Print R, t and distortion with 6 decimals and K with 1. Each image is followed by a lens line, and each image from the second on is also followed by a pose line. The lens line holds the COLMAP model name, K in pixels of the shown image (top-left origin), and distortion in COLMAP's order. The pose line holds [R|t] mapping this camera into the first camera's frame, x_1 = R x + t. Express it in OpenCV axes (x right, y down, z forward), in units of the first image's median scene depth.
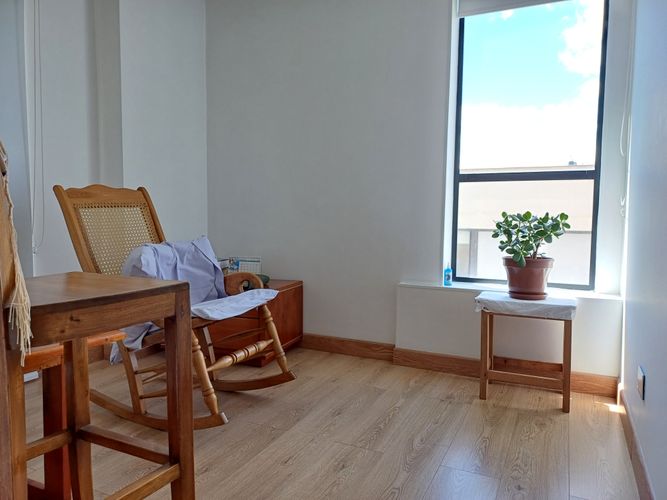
lens RADIAL K [[494.7, 0, 333.8], [0, 494.7, 251.1], [0, 0, 1]] dist [0.048013, -0.024966]
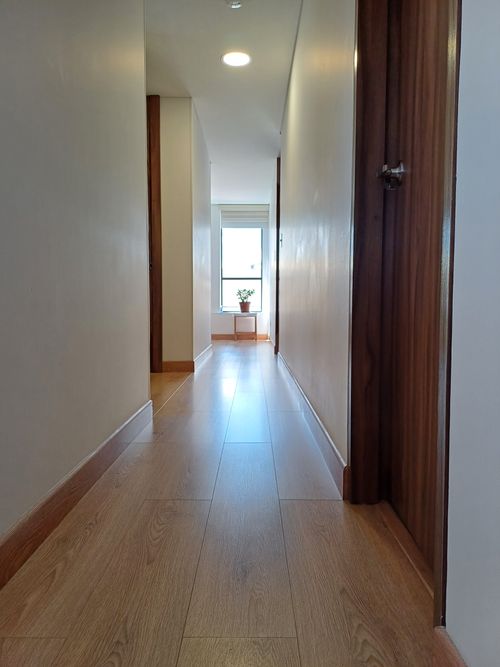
lens RADIAL K [[494.7, 0, 250.1], [0, 494.7, 333.2], [0, 0, 1]] dist [0.048013, -0.024966]
pose [[0.906084, -0.035652, 0.421592, -1.083089], [0.038165, 0.999268, 0.002480, 0.231710], [-0.421372, 0.013843, 0.906782, -2.233853]]
